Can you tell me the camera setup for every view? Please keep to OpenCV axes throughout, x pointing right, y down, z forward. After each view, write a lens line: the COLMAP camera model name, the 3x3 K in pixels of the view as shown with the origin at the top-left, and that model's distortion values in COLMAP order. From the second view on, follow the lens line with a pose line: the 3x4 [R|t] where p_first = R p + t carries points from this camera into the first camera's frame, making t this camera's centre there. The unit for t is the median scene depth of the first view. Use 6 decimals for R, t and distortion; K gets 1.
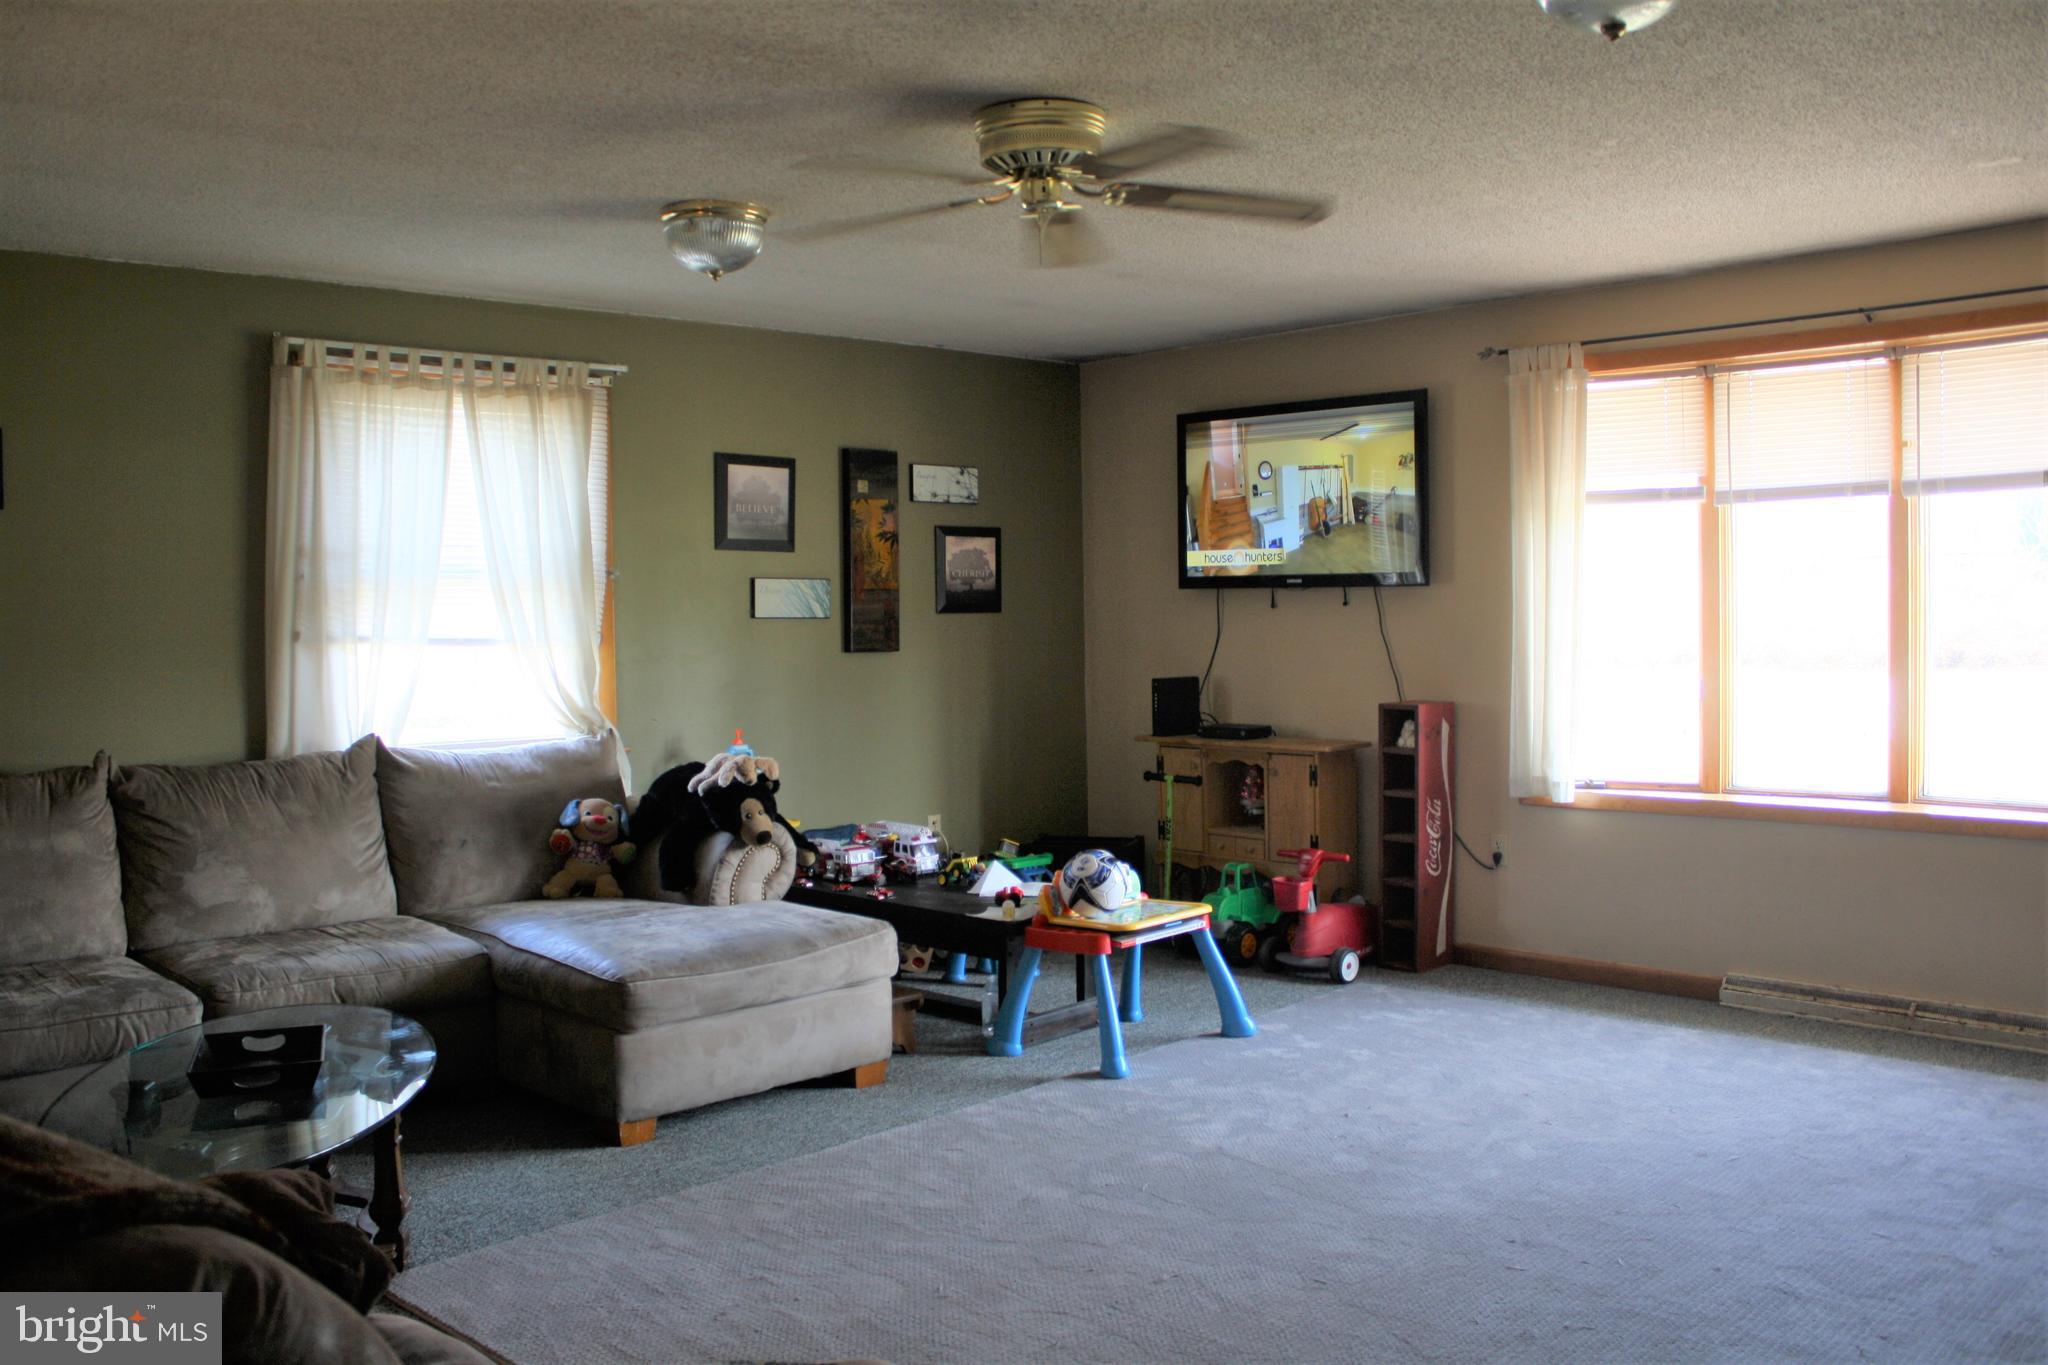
lens RADIAL K [[1734.6, 0, 1033.2], [0, 1734.6, 682.6], [0, 0, 1]] dist [-0.163509, 0.145079]
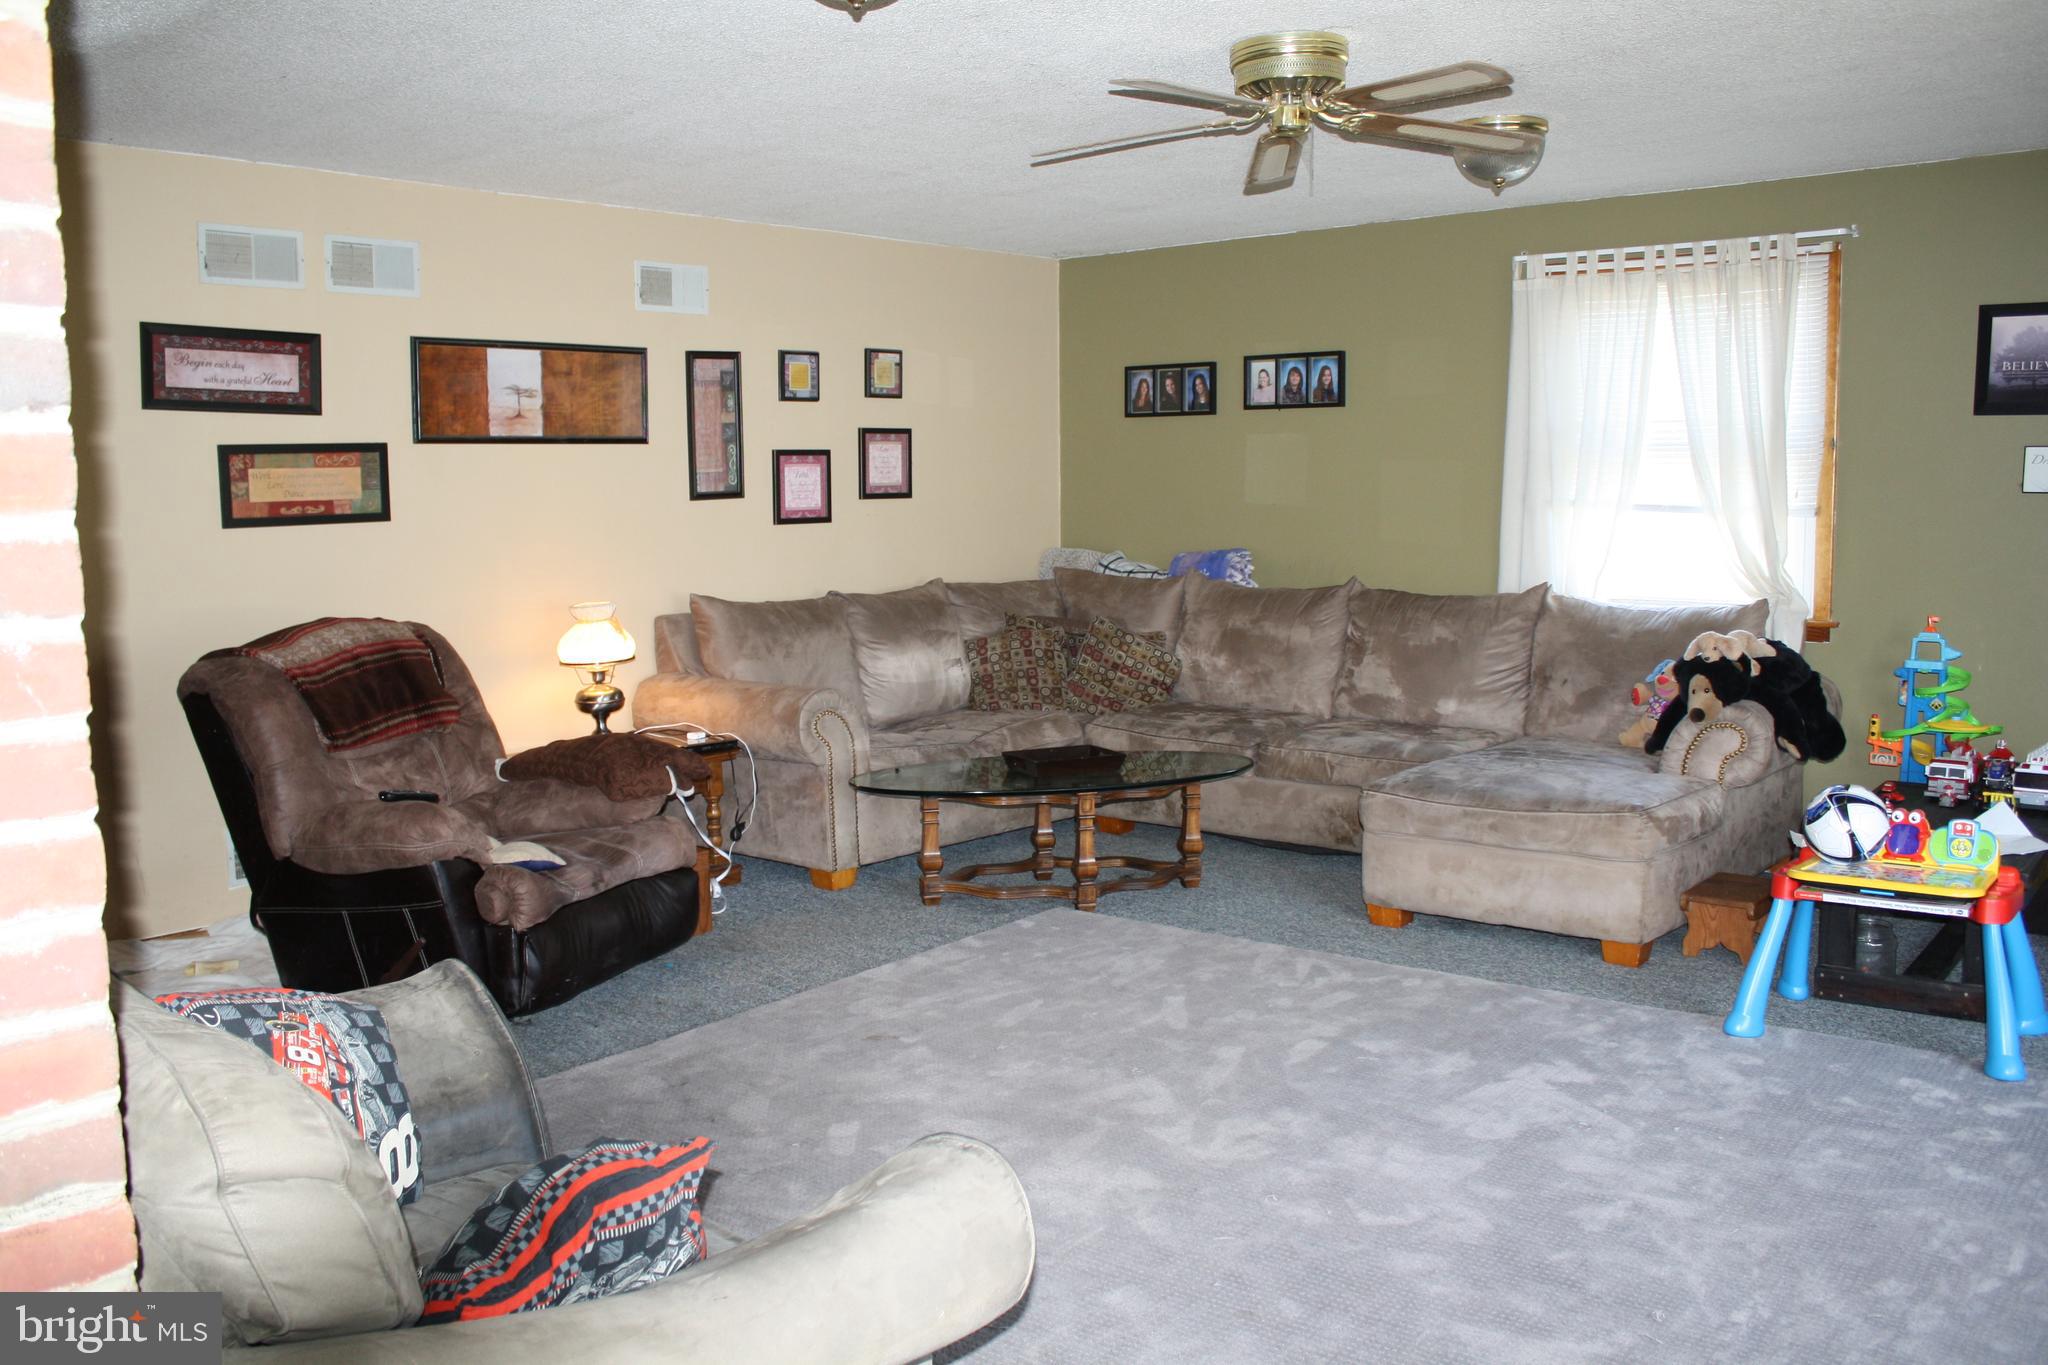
lens RADIAL K [[1734.6, 0, 1016.2], [0, 1734.6, 682.7], [0, 0, 1]] dist [-0.163509, 0.145079]
pose [[0.084688, 0.130650, -0.987805, 0.737604], [-0.028541, 0.991278, 0.128662, -0.041647], [0.995999, 0.017297, 0.087678, 0.491305]]
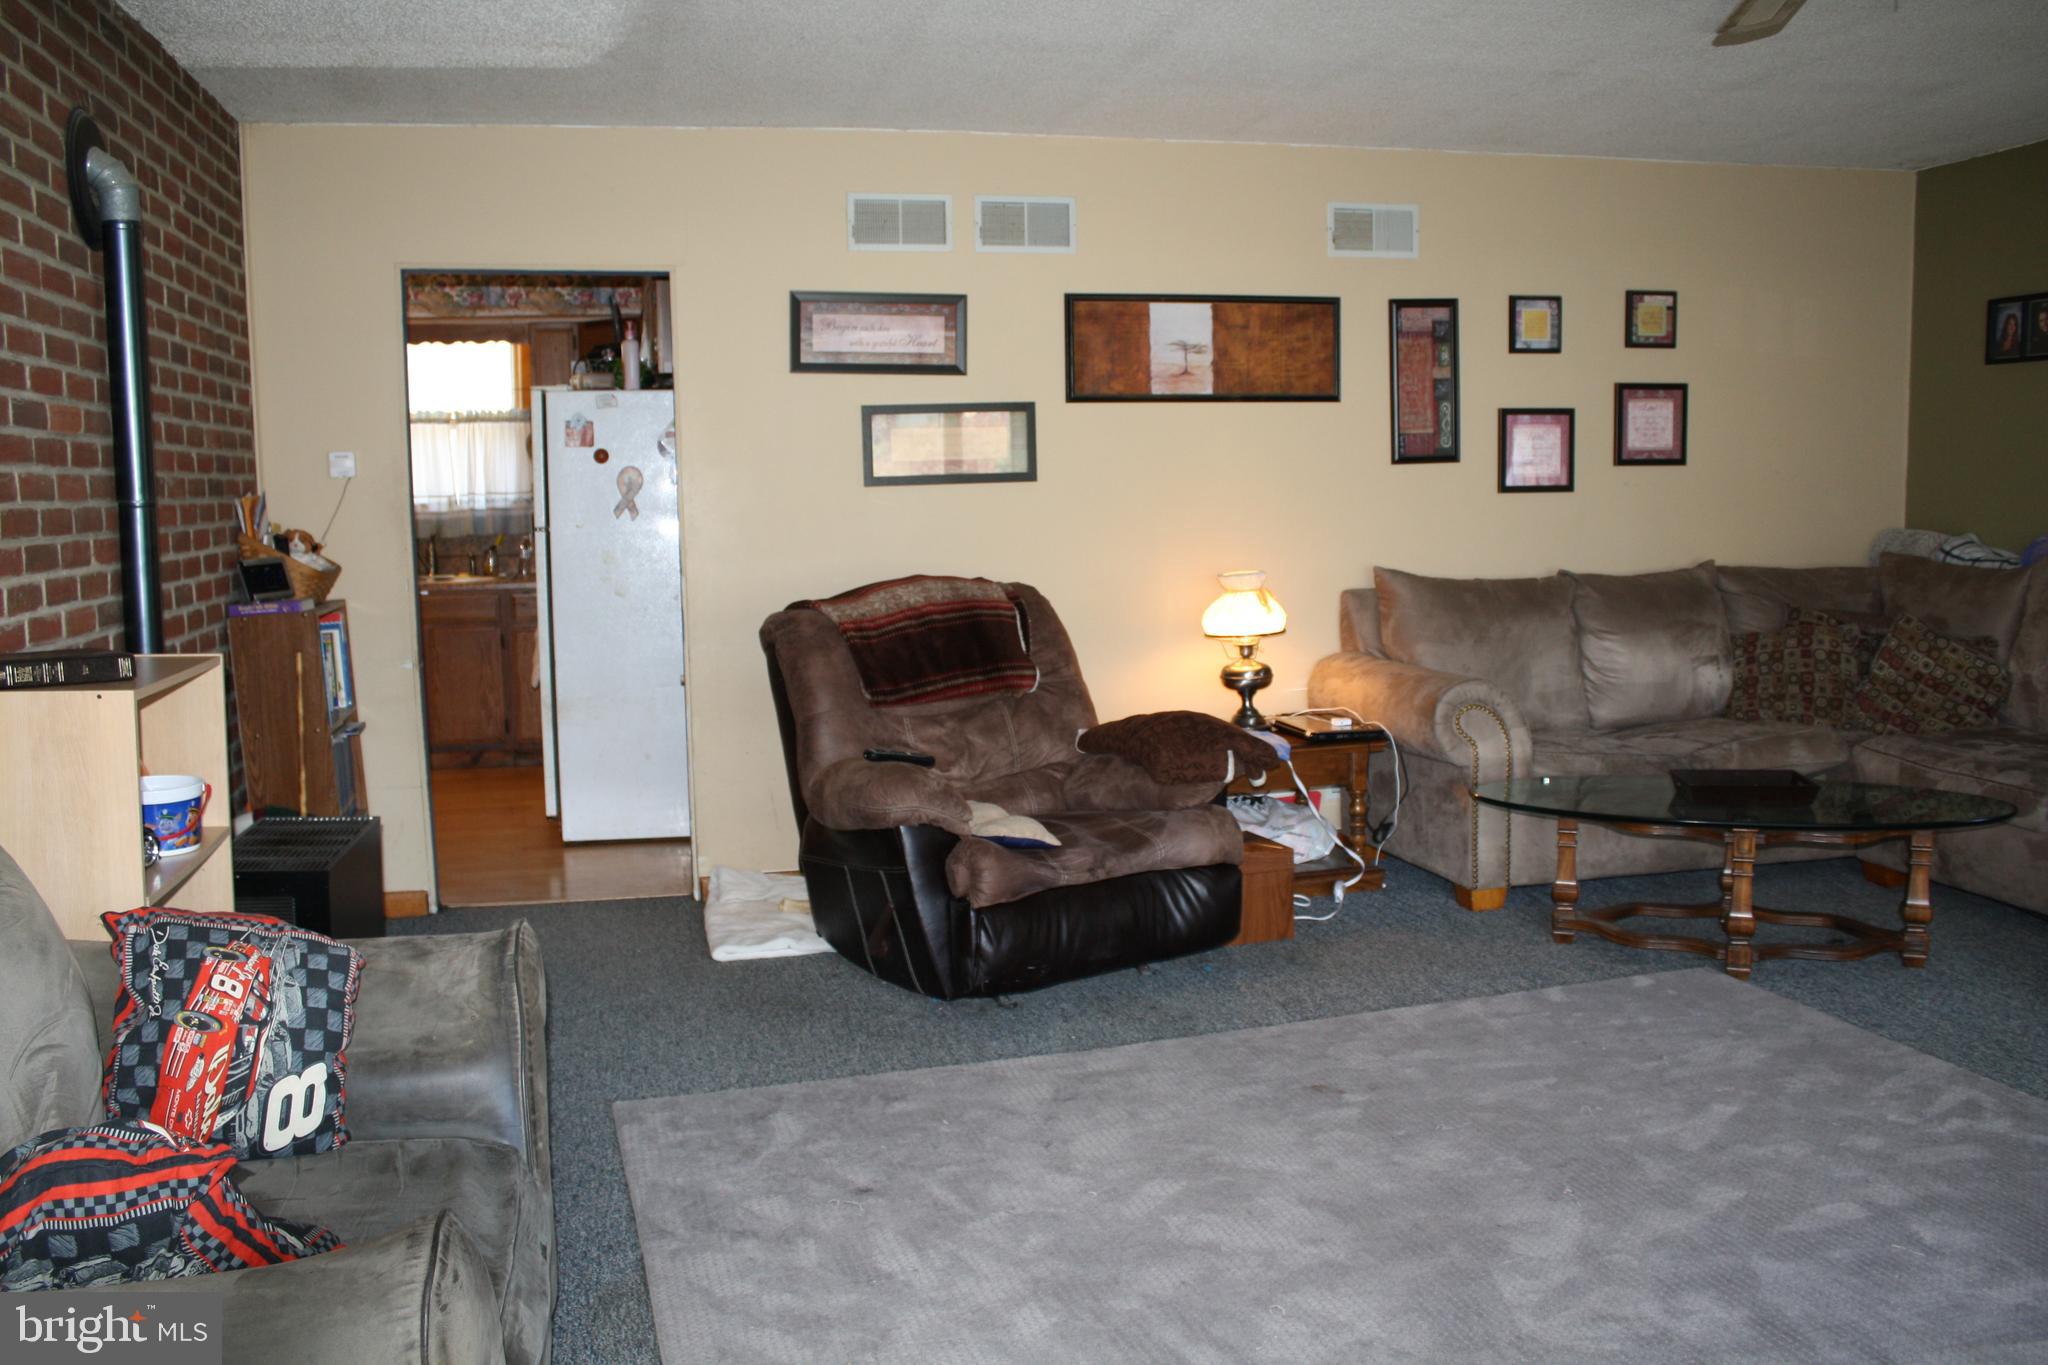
lens RADIAL K [[1734.6, 0, 1015.4], [0, 1734.6, 675.1], [0, 0, 1]] dist [-0.163509, 0.145079]
pose [[-0.507777, 0.123092, -0.852649, 0.584694], [-0.006024, 0.989208, 0.146393, -0.032555], [0.861467, 0.079471, -0.501556, 0.712719]]
